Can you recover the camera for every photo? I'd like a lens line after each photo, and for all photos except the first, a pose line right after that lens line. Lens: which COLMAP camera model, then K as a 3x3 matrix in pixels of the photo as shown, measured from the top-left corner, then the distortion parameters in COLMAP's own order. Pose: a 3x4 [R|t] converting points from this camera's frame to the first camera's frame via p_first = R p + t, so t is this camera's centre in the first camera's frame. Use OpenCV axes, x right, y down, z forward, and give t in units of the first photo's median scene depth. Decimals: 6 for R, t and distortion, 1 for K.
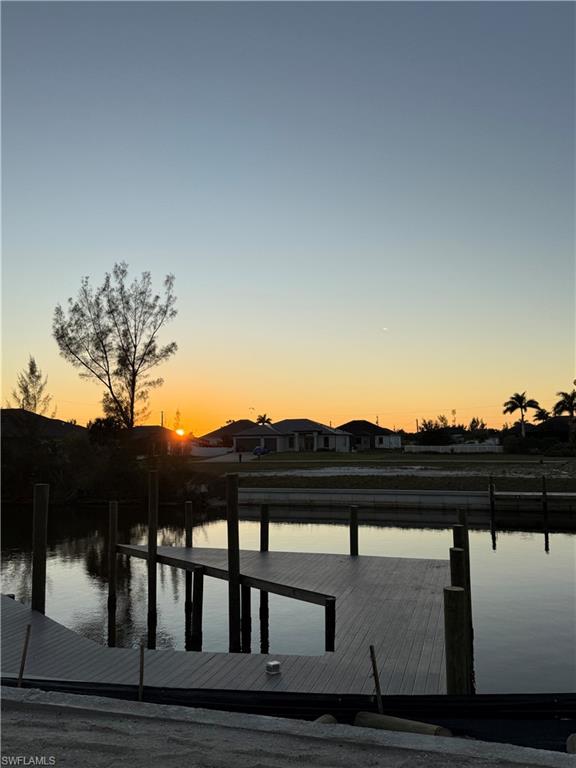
lens RADIAL K [[646.9, 0, 284.2], [0, 646.9, 380.6], [0, 0, 1]] dist [0.110057, -0.002974]
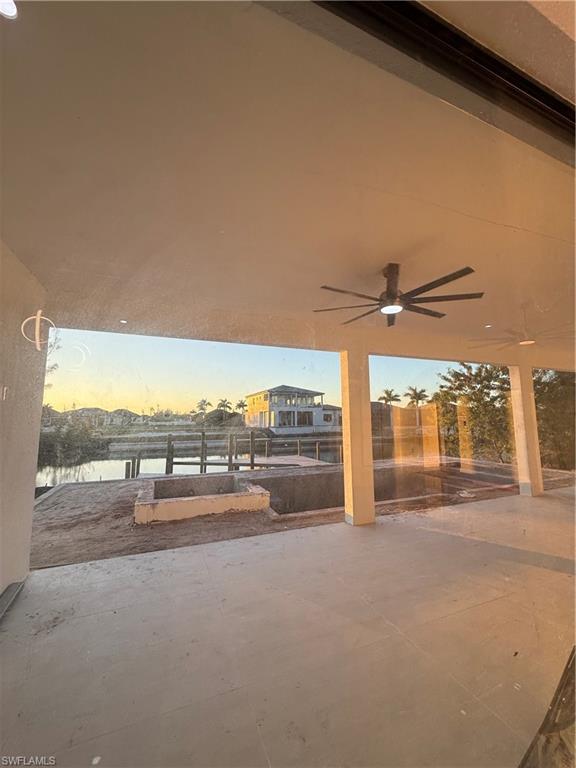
lens RADIAL K [[306.0, 0, 287.9], [0, 306.0, 386.5], [0, 0, 1]] dist [-0.003655, 0.000863]
pose [[0.775906, 0.072275, 0.626695, -0.200061], [-0.061988, 0.997343, -0.038274, -0.004120], [-0.627795, -0.009151, 0.778325, -0.048480]]
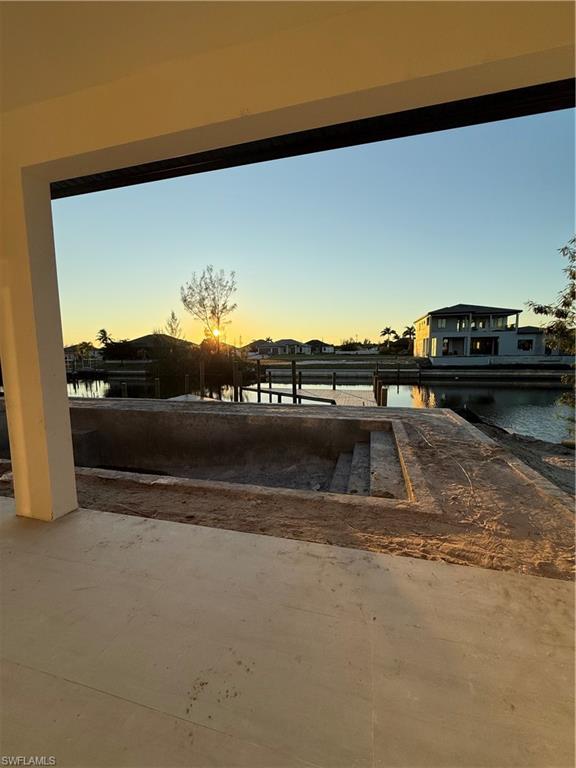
lens RADIAL K [[306.0, 0, 286.4], [0, 306.0, 381.2], [0, 0, 1]] dist [-0.003655, 0.000863]
pose [[0.999428, -0.003915, 0.033586, -0.035515], [-0.002687, 0.980935, 0.194319, -0.003104], [-0.033706, -0.194299, 0.980363, -0.059189]]
